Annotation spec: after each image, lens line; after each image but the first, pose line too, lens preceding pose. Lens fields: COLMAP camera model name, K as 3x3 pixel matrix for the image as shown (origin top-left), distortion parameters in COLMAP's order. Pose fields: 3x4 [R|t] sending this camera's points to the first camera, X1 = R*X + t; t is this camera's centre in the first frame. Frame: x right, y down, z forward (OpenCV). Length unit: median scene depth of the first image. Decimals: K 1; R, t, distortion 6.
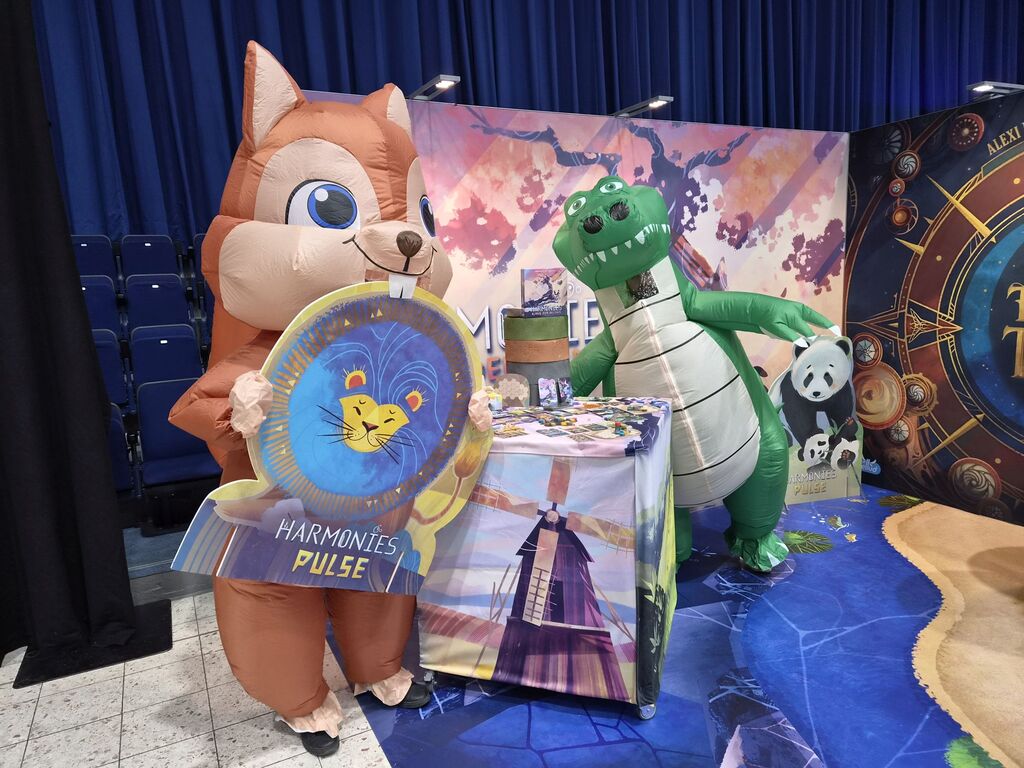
lens RADIAL K [[693.2, 0, 506.5], [0, 693.2, 386.1], [0, 0, 1]] dist [0.064773, -0.050143]
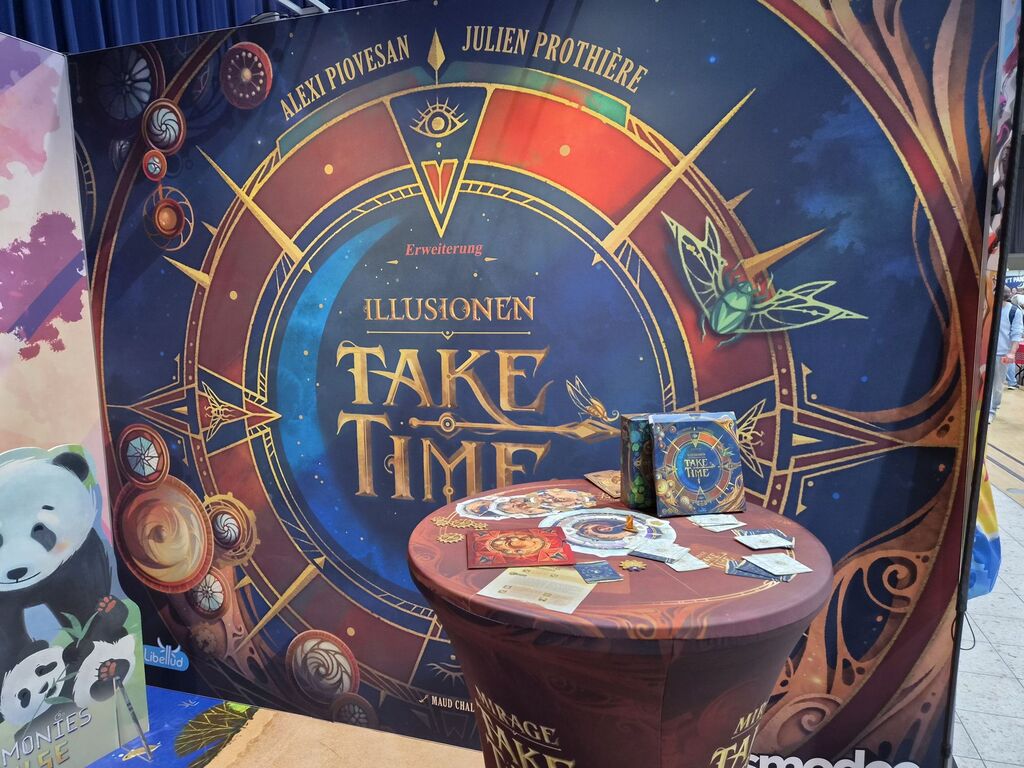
lens RADIAL K [[693.2, 0, 504.9], [0, 693.2, 387.0], [0, 0, 1]] dist [0.064773, -0.050143]
pose [[0.711678, -0.062444, 0.699725, 0.372905], [0.093595, 0.995590, -0.006347, -0.084230], [-0.696243, 0.070008, 0.714384, 0.453279]]
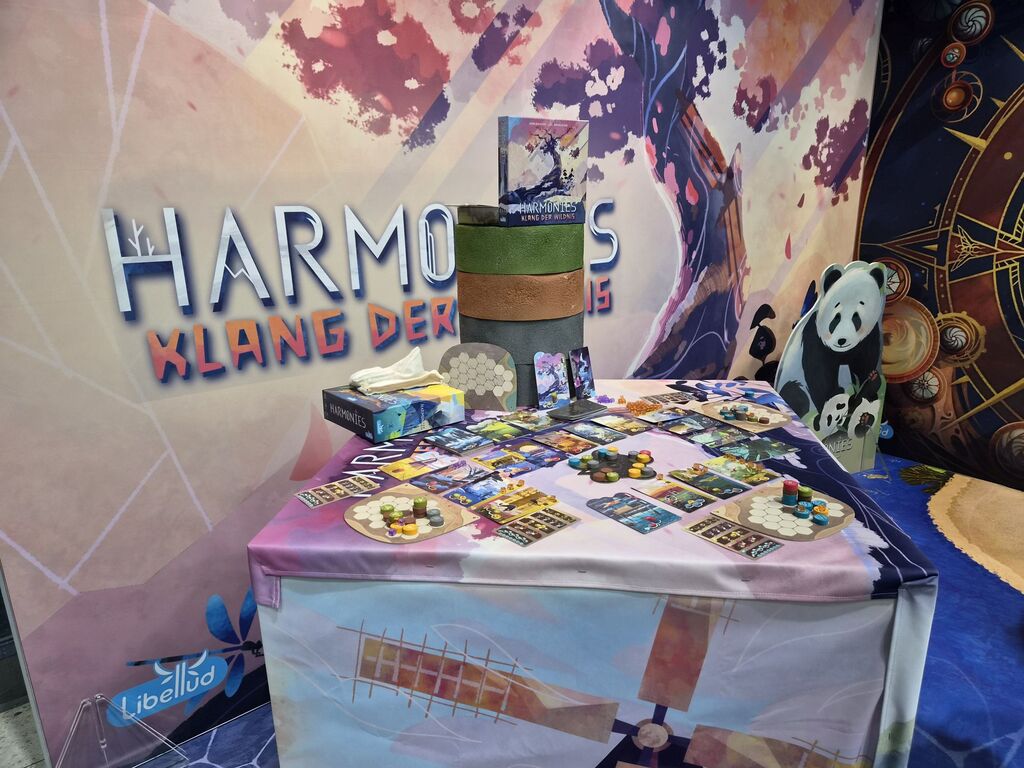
lens RADIAL K [[693.2, 0, 524.1], [0, 693.2, 392.4], [0, 0, 1]] dist [0.064773, -0.050143]
pose [[0.977134, -0.033659, 0.209942, -0.046110], [0.007918, 0.992466, 0.122265, -0.030643], [-0.212475, -0.117807, 0.970039, 0.366558]]
